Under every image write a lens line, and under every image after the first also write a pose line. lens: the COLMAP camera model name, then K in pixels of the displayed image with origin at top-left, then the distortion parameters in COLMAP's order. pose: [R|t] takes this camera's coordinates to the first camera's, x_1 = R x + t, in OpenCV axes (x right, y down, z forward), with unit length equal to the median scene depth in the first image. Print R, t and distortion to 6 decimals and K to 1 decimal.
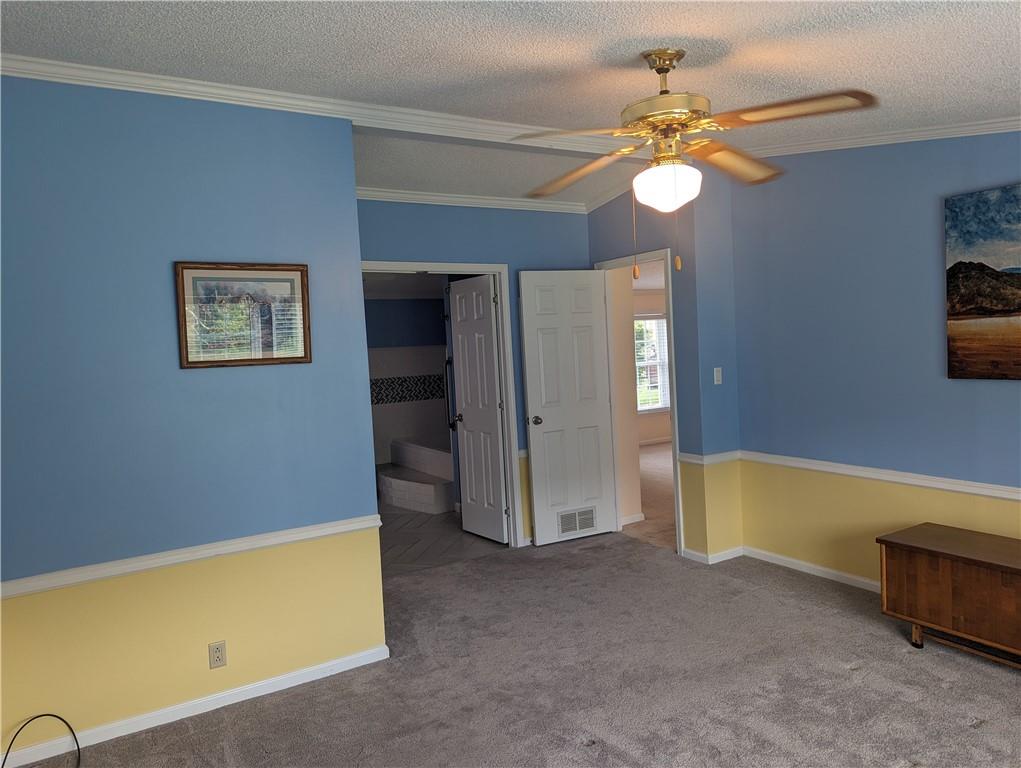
lens RADIAL K [[720.3, 0, 515.5], [0, 720.3, 380.9], [0, 0, 1]] dist [0.032465, -0.019006]
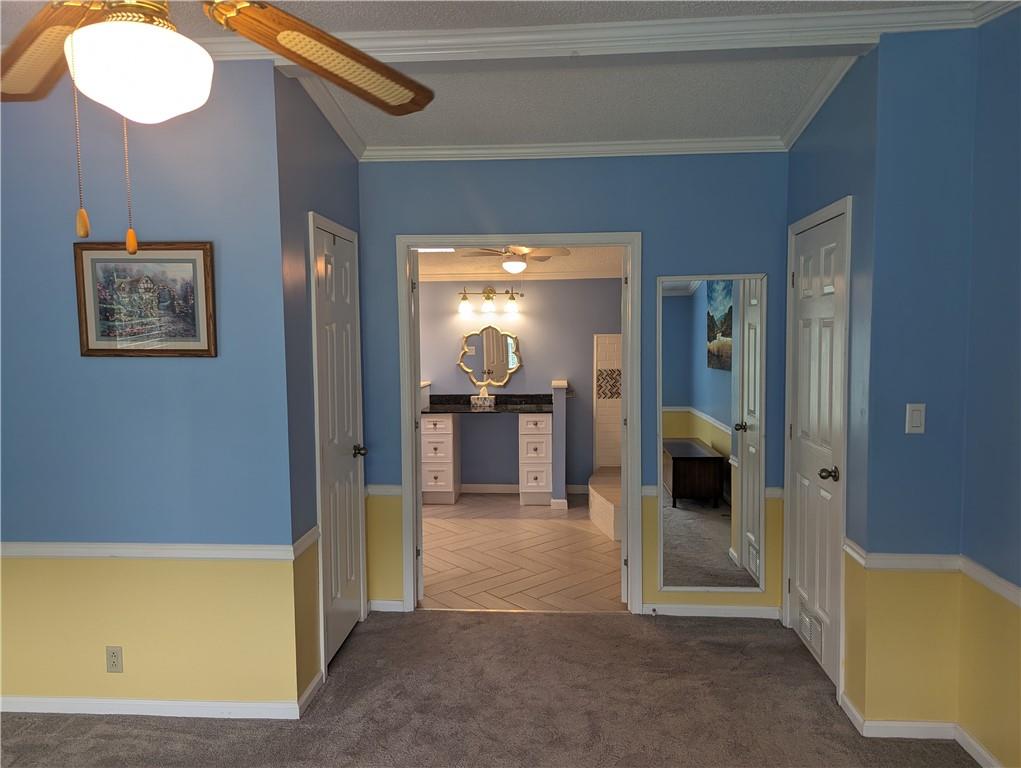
lens RADIAL K [[720.3, 0, 508.2], [0, 720.3, 382.6], [0, 0, 1]] dist [0.032465, -0.019006]
pose [[0.809358, 0.085722, -0.581026, 0.517284], [-0.064576, 0.996282, 0.057033, -0.068825], [0.583754, -0.008640, 0.811884, 0.523737]]
